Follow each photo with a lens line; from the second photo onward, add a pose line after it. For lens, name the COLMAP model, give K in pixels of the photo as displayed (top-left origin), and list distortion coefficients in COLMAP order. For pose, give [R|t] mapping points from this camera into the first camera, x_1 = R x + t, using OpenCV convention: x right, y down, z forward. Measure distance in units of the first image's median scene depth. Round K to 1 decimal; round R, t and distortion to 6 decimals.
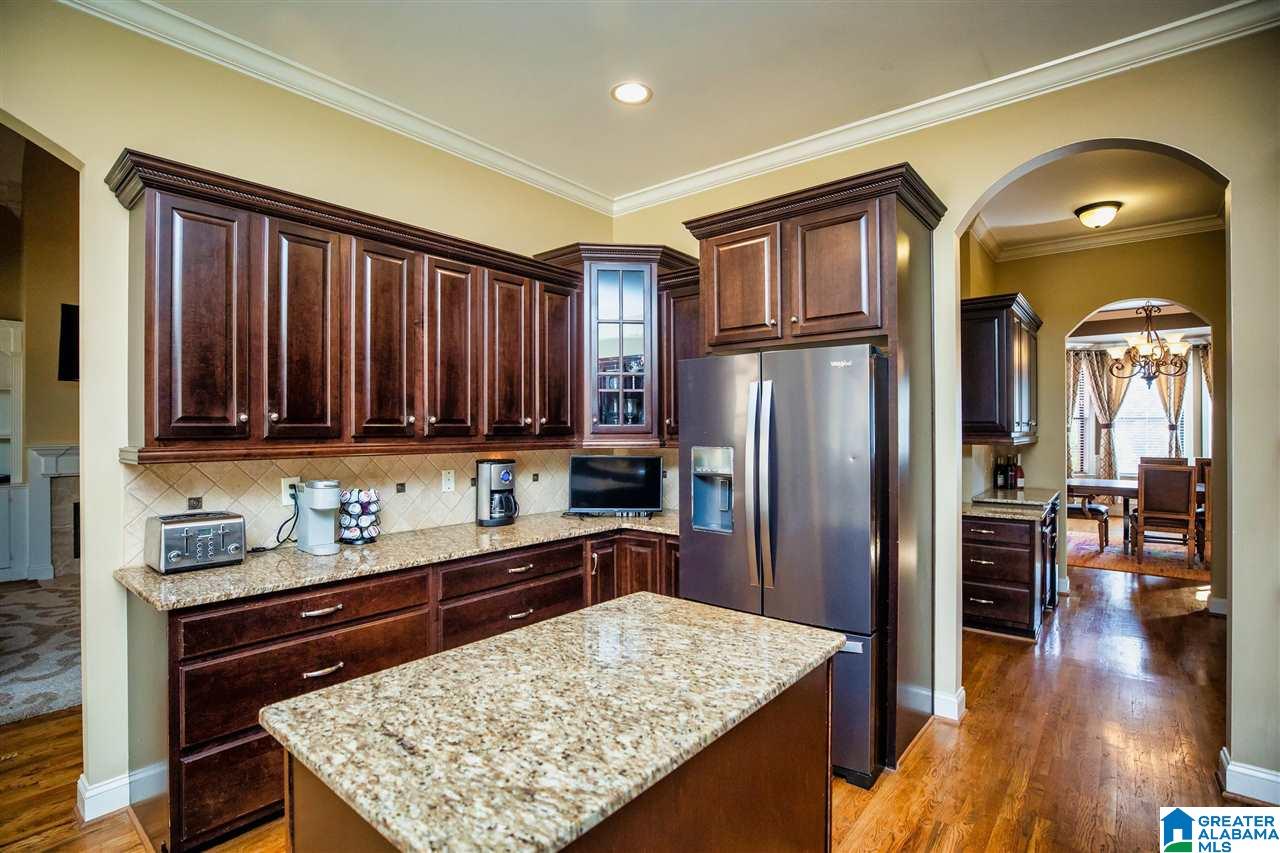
lens RADIAL K [[593.2, 0, 639.4], [0, 593.2, 429.8], [0, 0, 1]] dist [-0.030582, 0.001332]
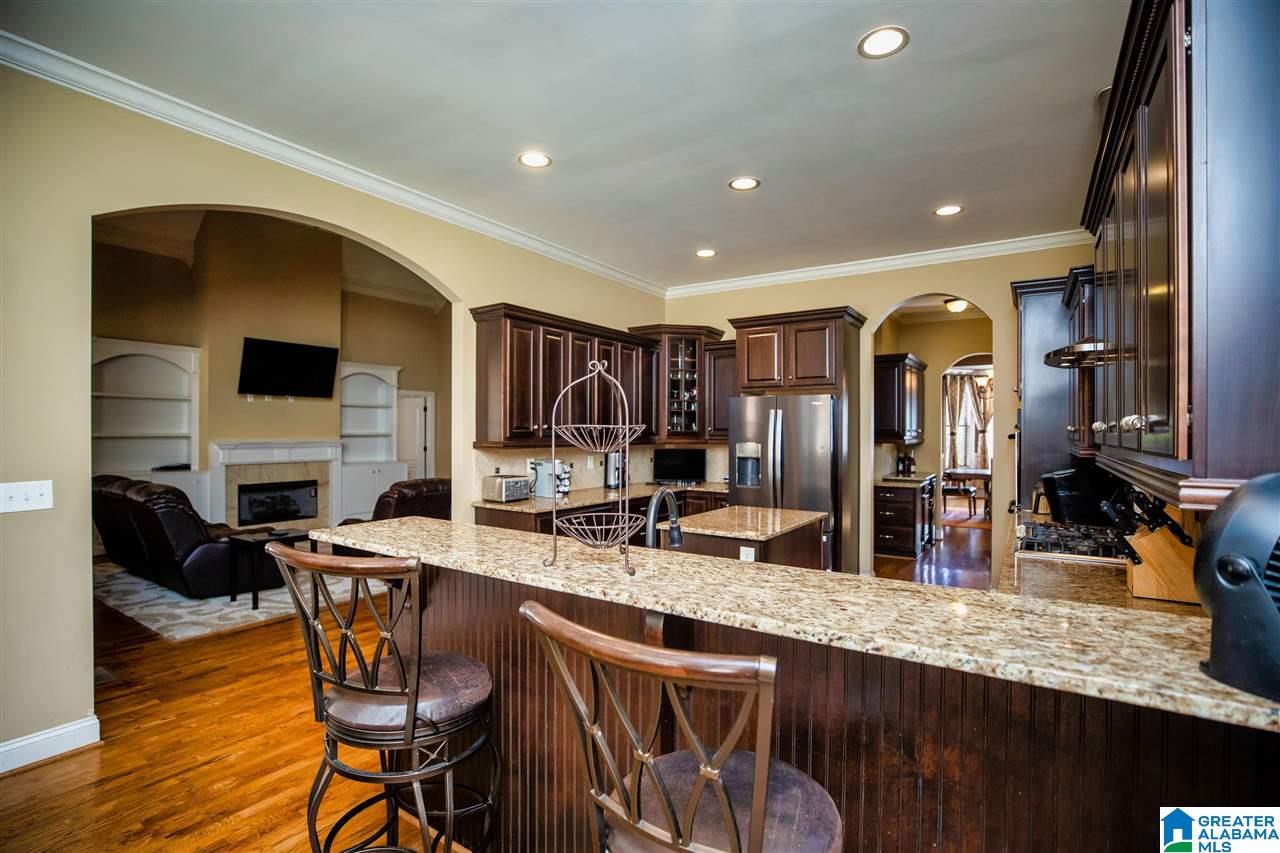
lens RADIAL K [[581.2, 0, 629.2], [0, 581.2, 431.7], [0, 0, 1]] dist [-0.033892, 0.000293]
pose [[0.996274, 0.006591, 0.085993, -0.267094], [-0.006726, 0.999977, 0.001277, -0.005052], [-0.085983, -0.001850, 0.996295, -0.529522]]
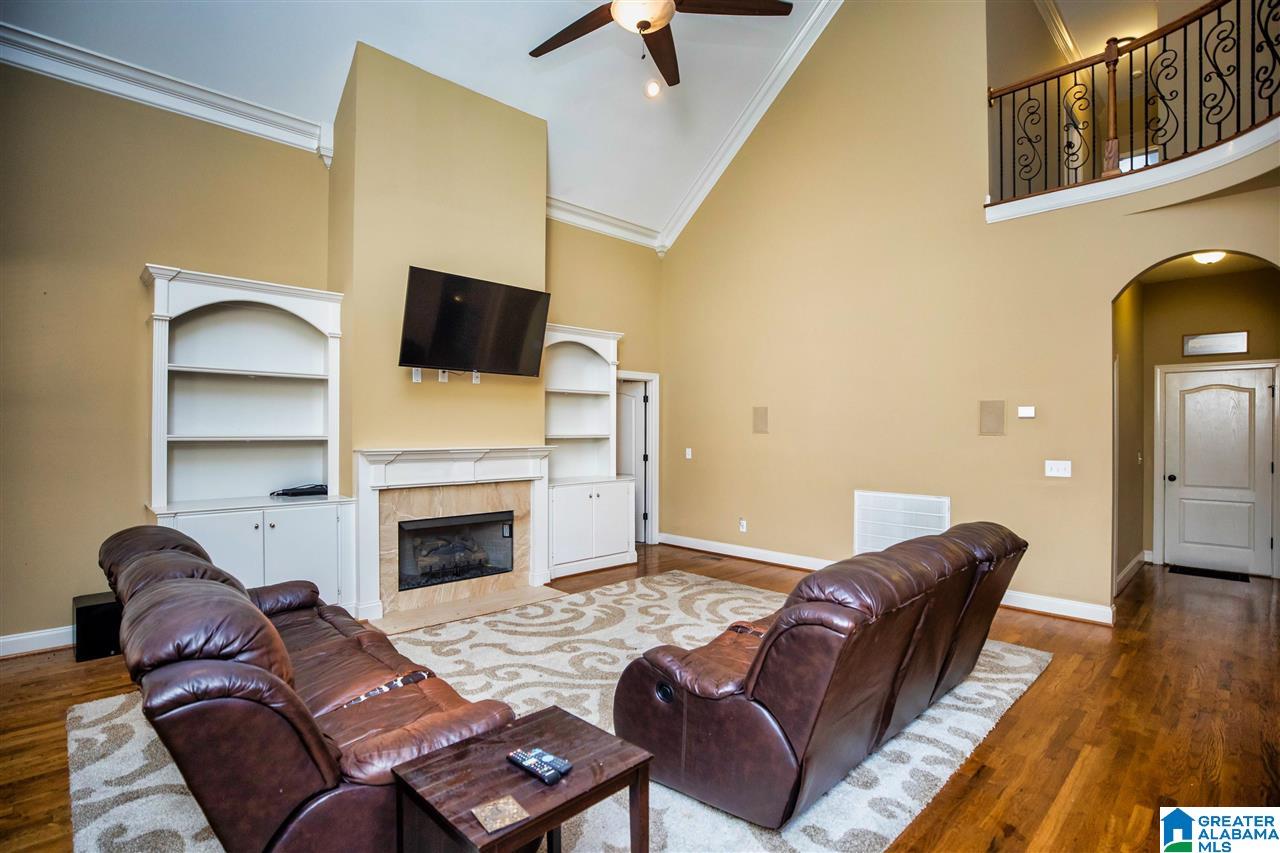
lens RADIAL K [[618.2, 0, 636.7], [0, 618.2, 433.4], [0, 0, 1]] dist [0.002364, 0.000538]
pose [[0.991833, 0.004056, -0.127481, -0.736054], [-0.003591, 0.999986, 0.003871, -0.000792], [0.127495, -0.003381, 0.991833, 0.257655]]
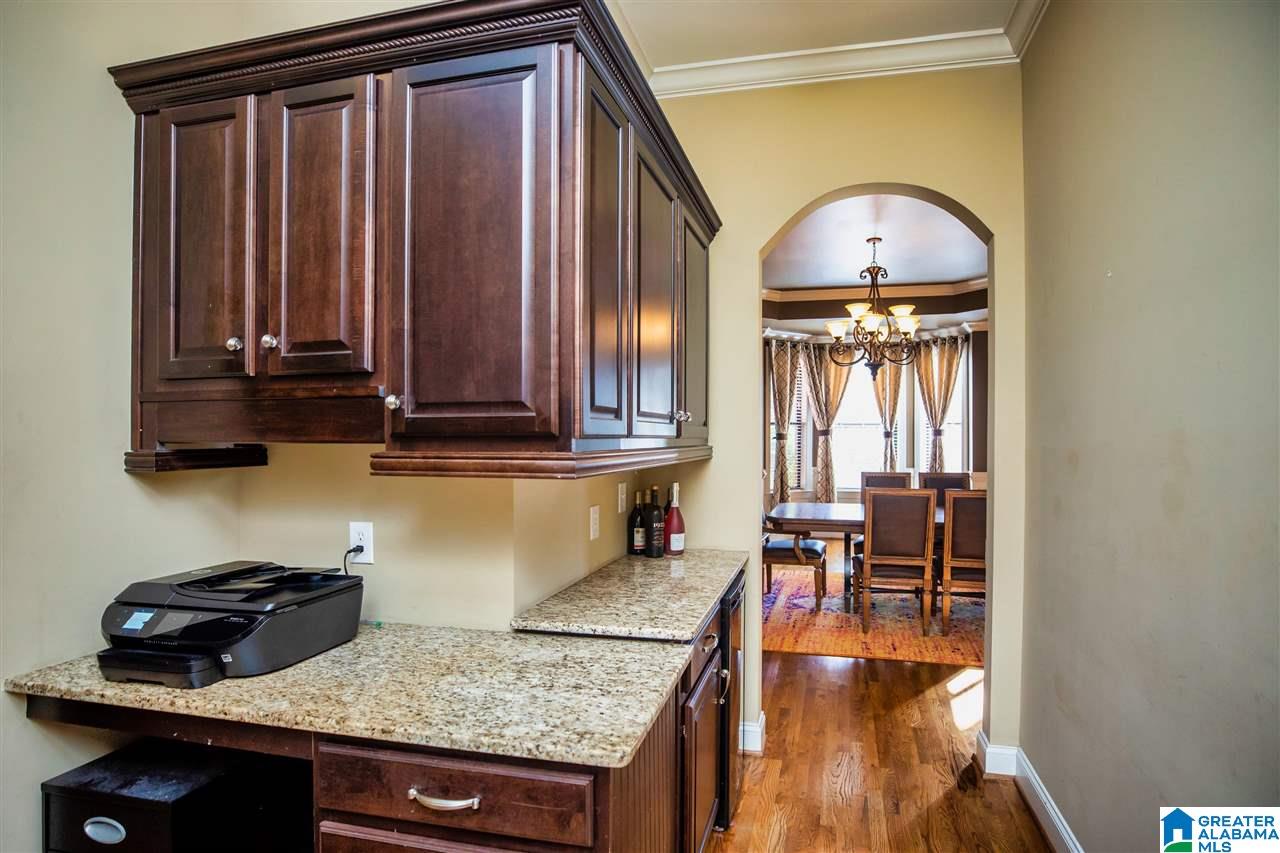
lens RADIAL K [[581.2, 0, 629.2], [0, 581.2, 431.7], [0, 0, 1]] dist [-0.033892, 0.000293]
pose [[0.938075, 0.010304, 0.346280, 0.508505], [-0.007766, 0.999932, -0.008717, 0.002906], [-0.346346, 0.005488, 0.938091, 0.638632]]
